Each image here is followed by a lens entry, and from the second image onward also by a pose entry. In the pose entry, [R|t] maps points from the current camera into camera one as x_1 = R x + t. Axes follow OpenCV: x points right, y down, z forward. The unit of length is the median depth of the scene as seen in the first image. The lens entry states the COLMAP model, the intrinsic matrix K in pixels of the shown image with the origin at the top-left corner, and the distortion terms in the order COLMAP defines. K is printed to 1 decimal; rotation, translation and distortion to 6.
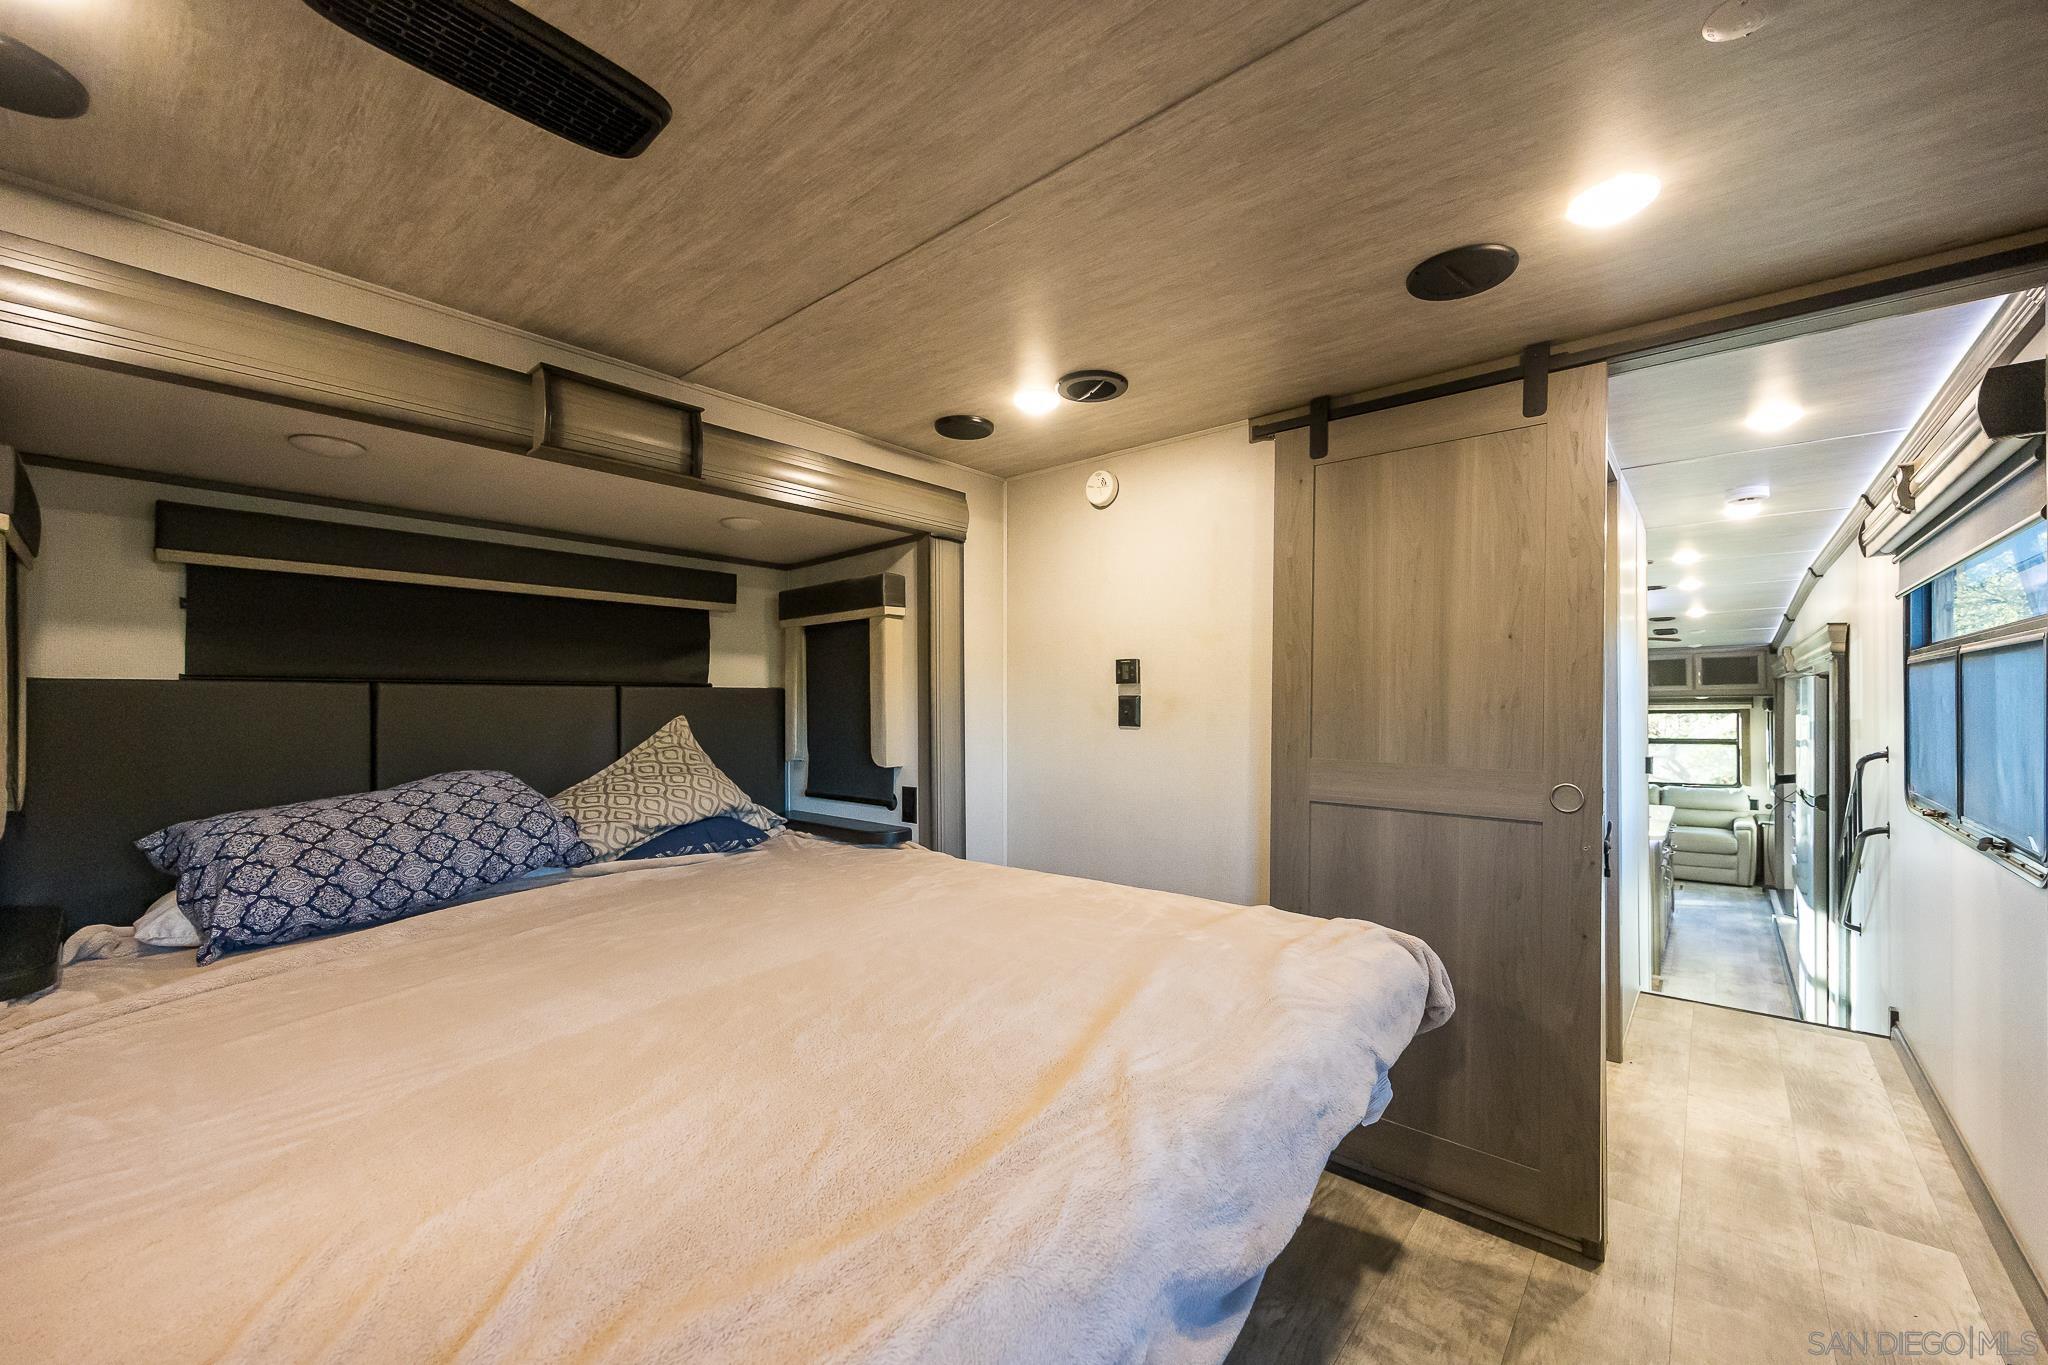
lens RADIAL K [[861.1, 0, 1024.0], [0, 861.1, 682.5], [0, 0, 1]] dist [0.000569, 0.000188]
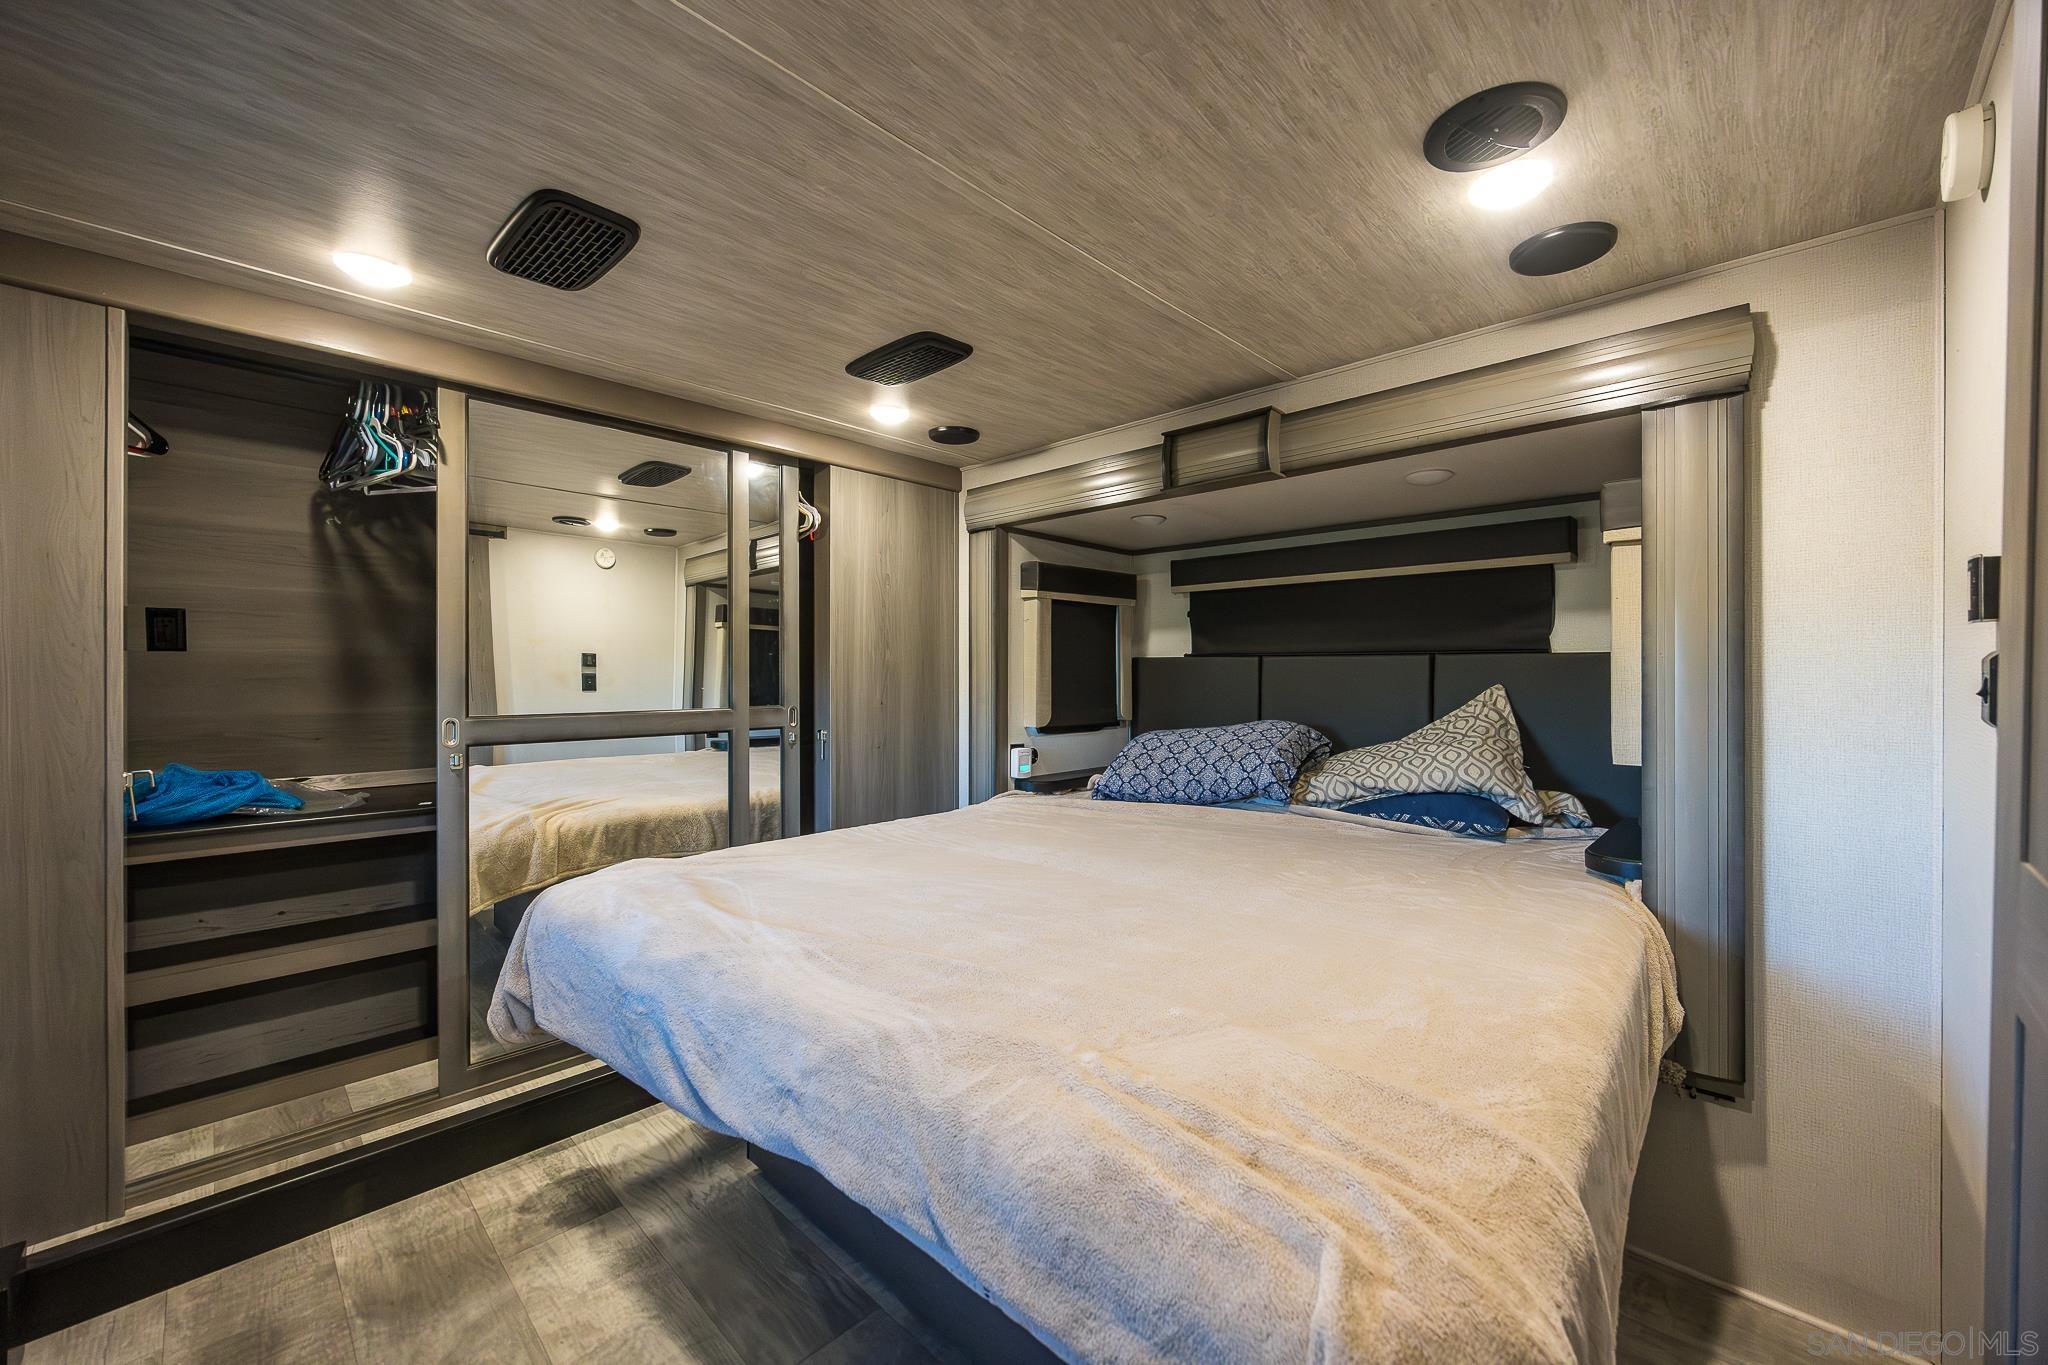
lens RADIAL K [[773.0, 0, 1026.1], [0, 773.0, 662.8], [0, 0, 1]] dist [-0.001155, -0.000092]
pose [[-0.097312, -0.002923, -0.995250, 0.664913], [0.024497, 0.999686, -0.005331, 0.010190], [0.994952, -0.024899, -0.097209, 0.796160]]
